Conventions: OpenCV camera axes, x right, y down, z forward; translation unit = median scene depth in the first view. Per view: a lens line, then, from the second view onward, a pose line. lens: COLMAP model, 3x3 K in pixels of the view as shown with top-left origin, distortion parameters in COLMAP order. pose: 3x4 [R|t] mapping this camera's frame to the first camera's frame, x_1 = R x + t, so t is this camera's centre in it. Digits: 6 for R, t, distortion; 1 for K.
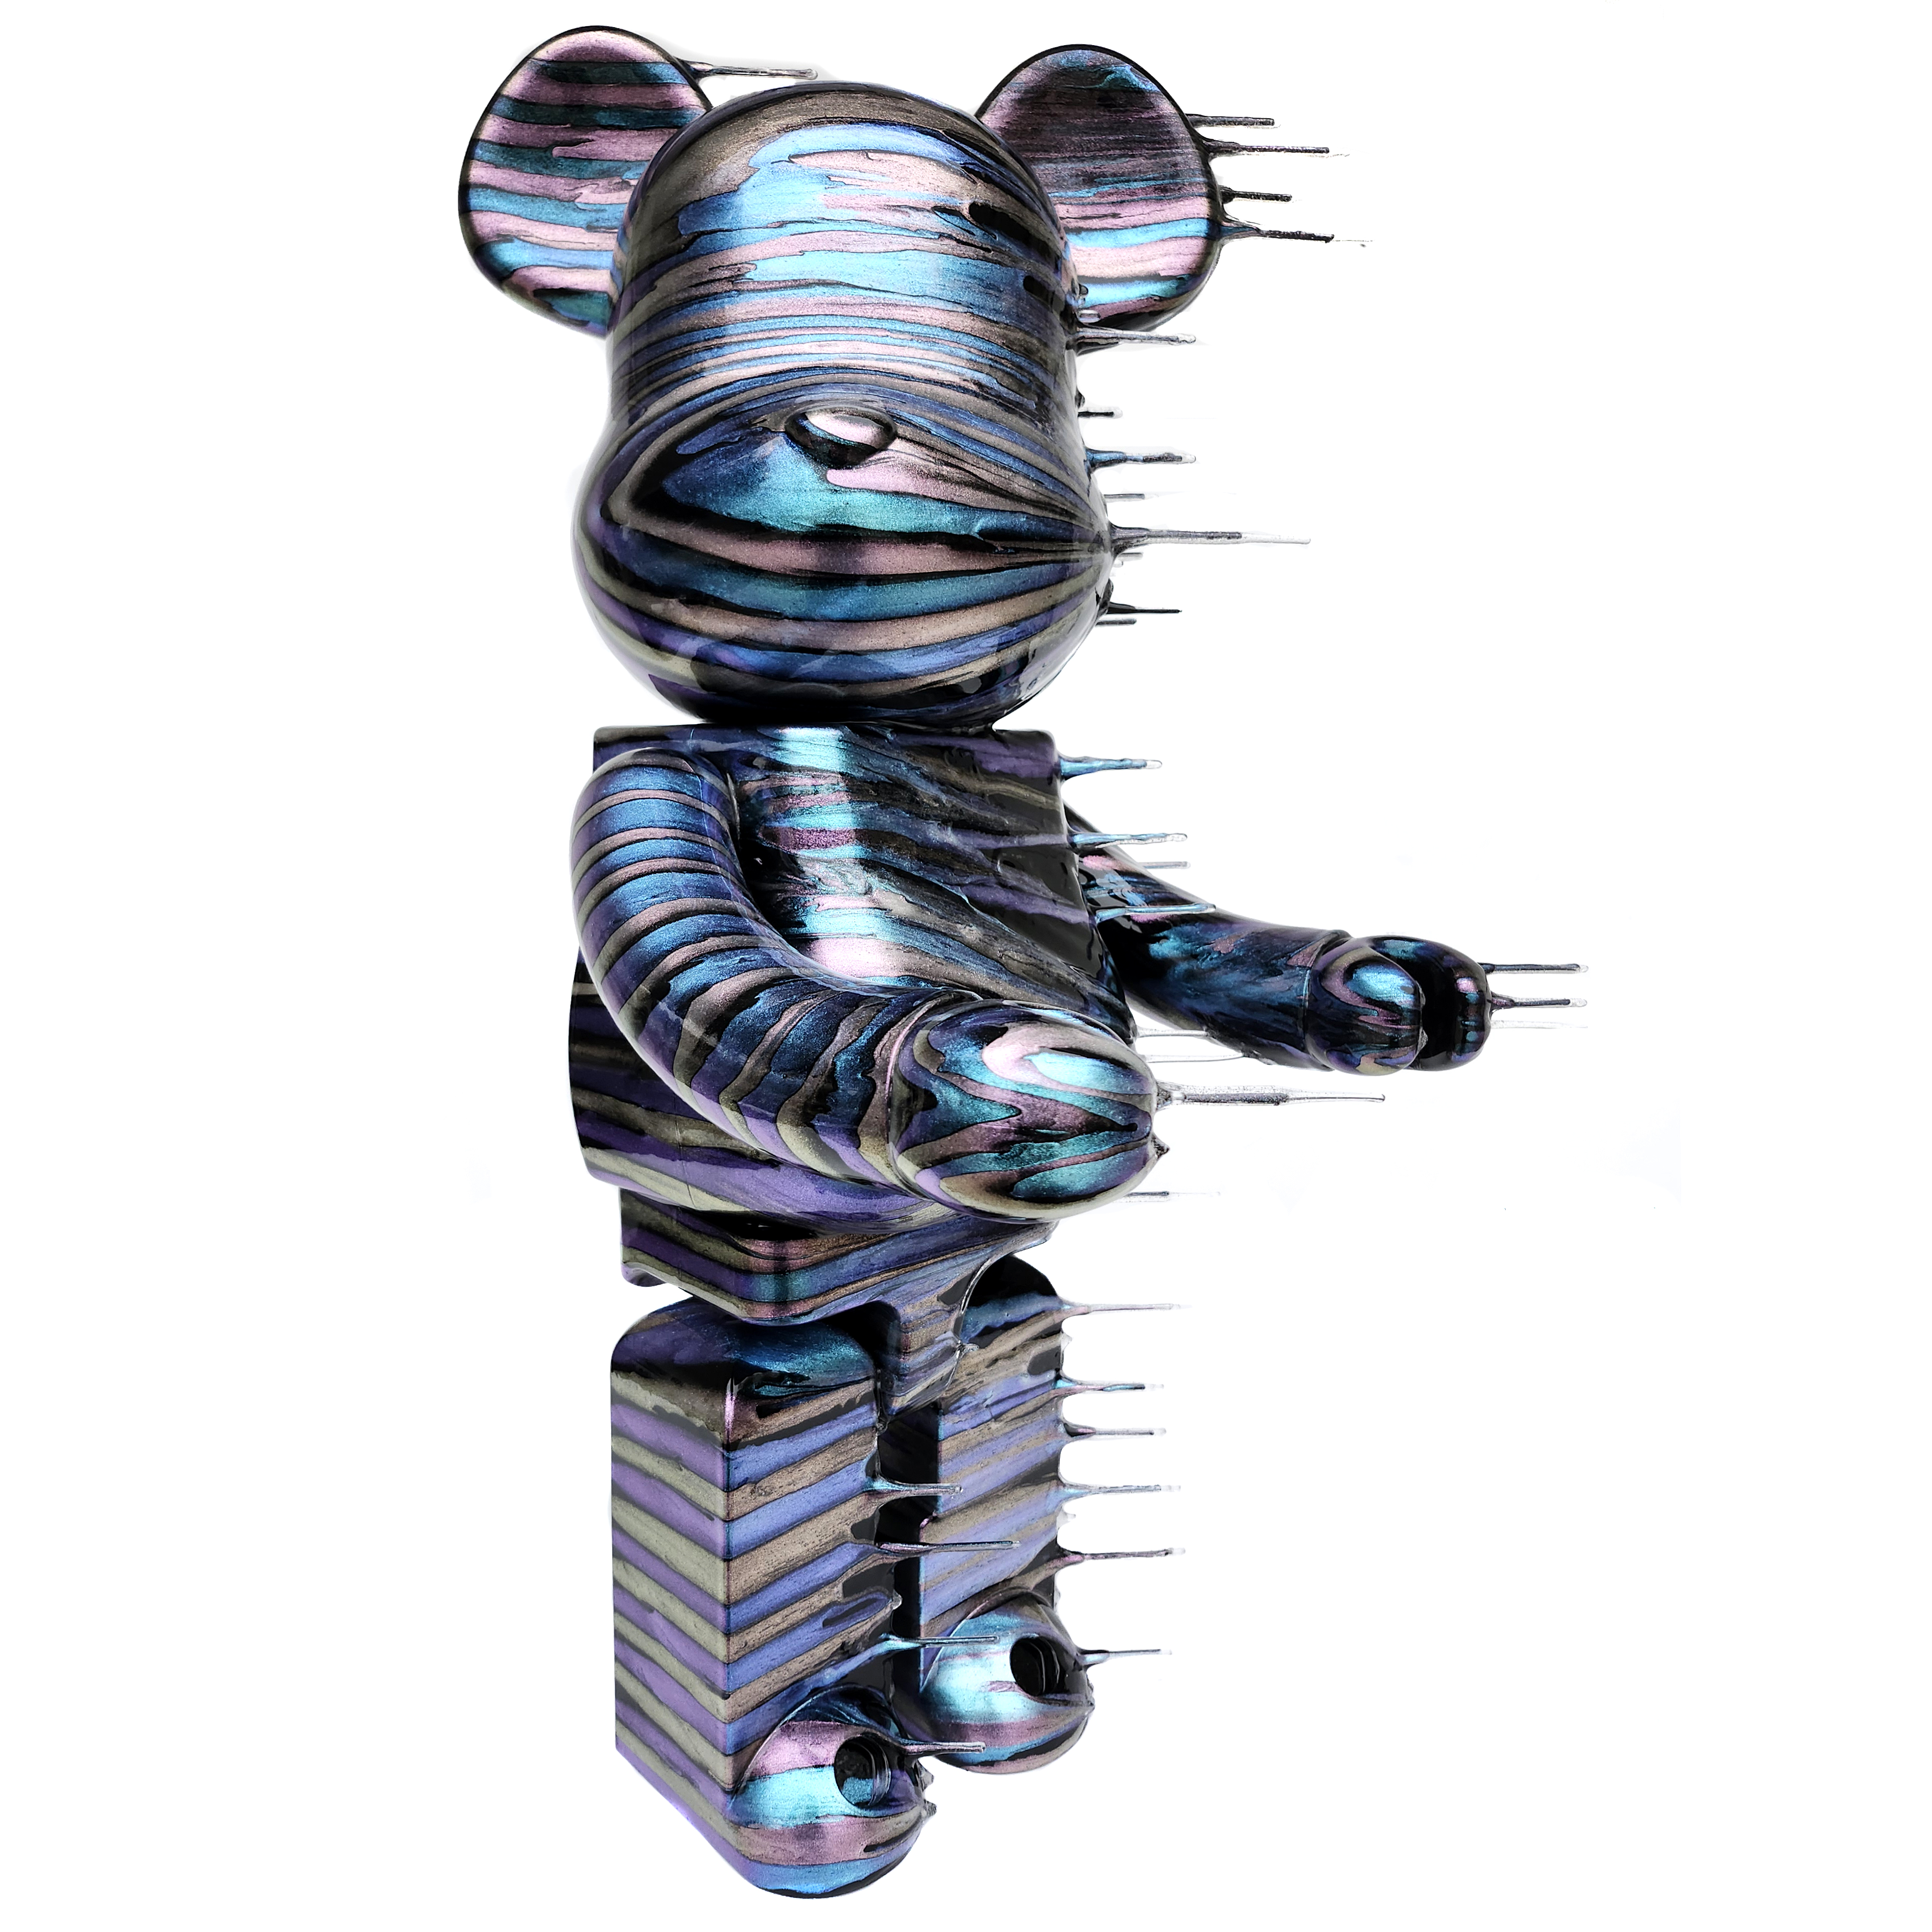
lens RADIAL K [[1468.5, 0, 966.0], [0, 1468.5, 966.0], [0, 0, 1]] dist [0.057123, -0.144871]
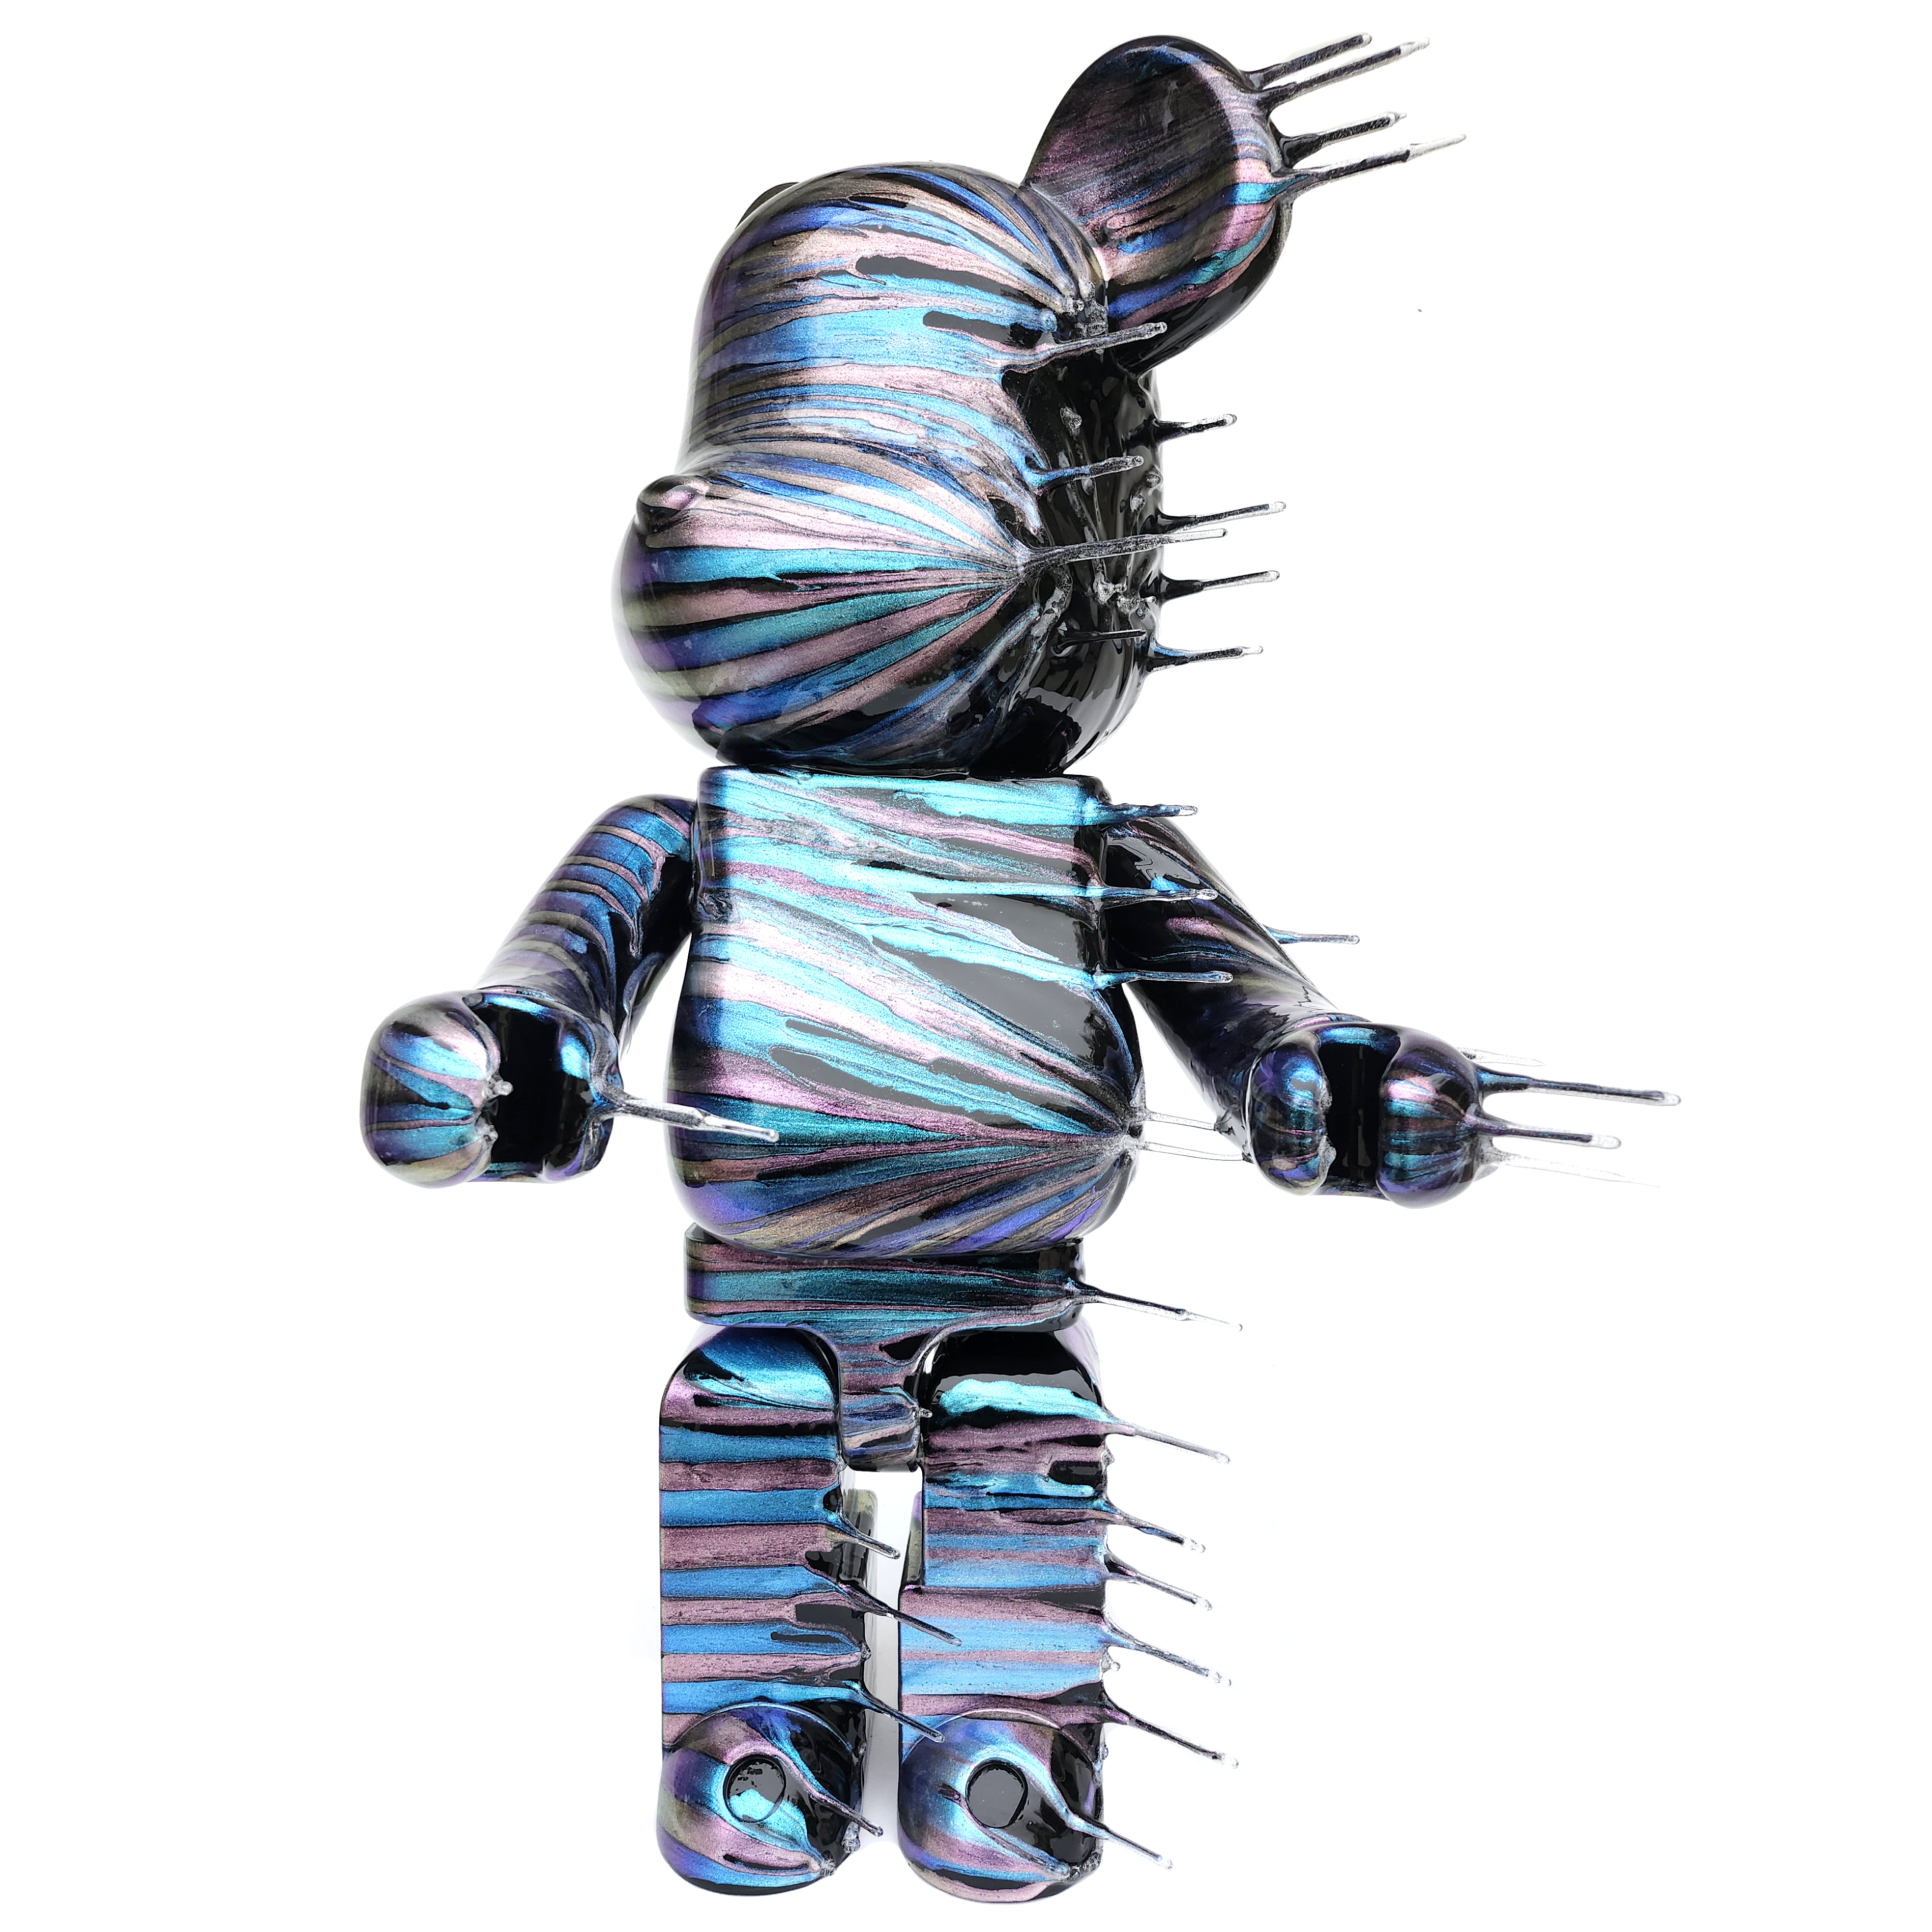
lens RADIAL K [[1500.3, 0, 965.8], [0, 1500.3, 1003.2], [0, 0, 1]] dist [0.007432, -0.001578]
pose [[0.705409, 0.071423, -0.705193, 0.703221], [-0.116217, 0.993100, -0.015671, 0.005273], [0.699208, 0.093010, 0.708842, 0.302897]]
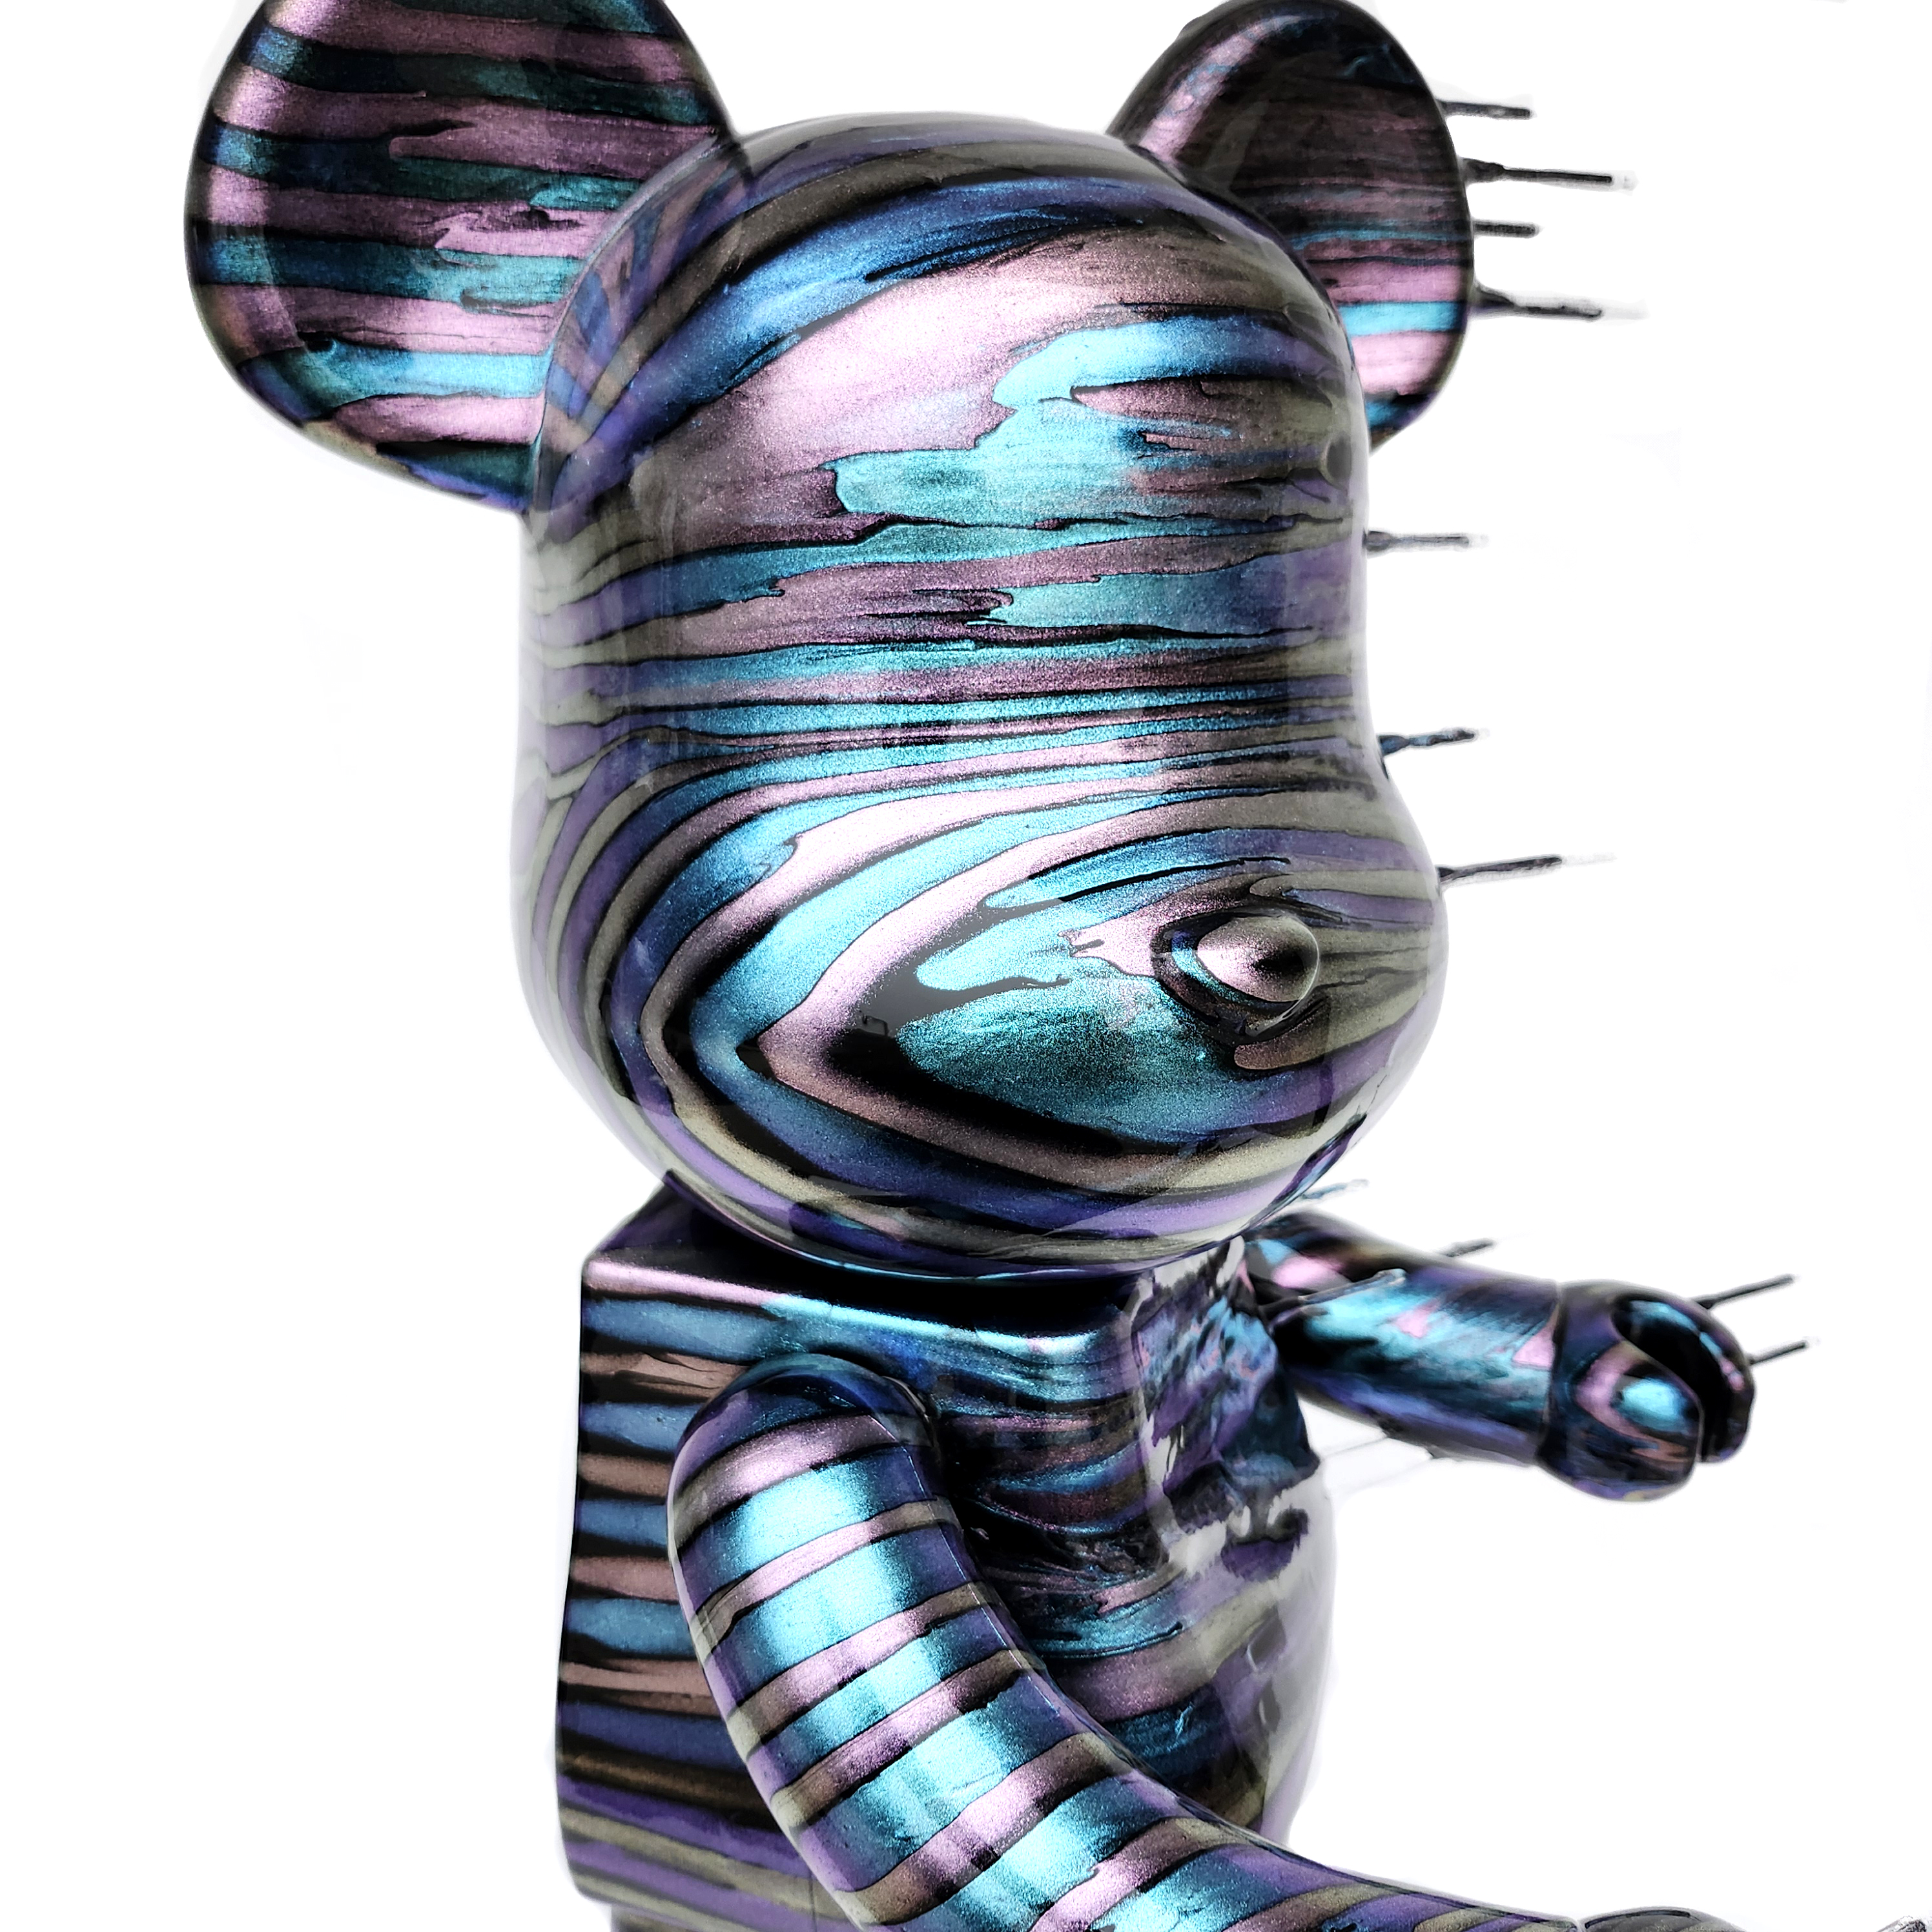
lens RADIAL K [[1952.9, 0, 966.0], [0, 1952.9, 966.0], [0, 0, 1]] dist [-0.001509, -0.016239]
pose [[0.920644, -0.115435, 0.372947, -0.375909], [0.029584, 0.973168, 0.228184, -0.433423], [-0.389280, -0.199043, 0.899357, 0.290053]]
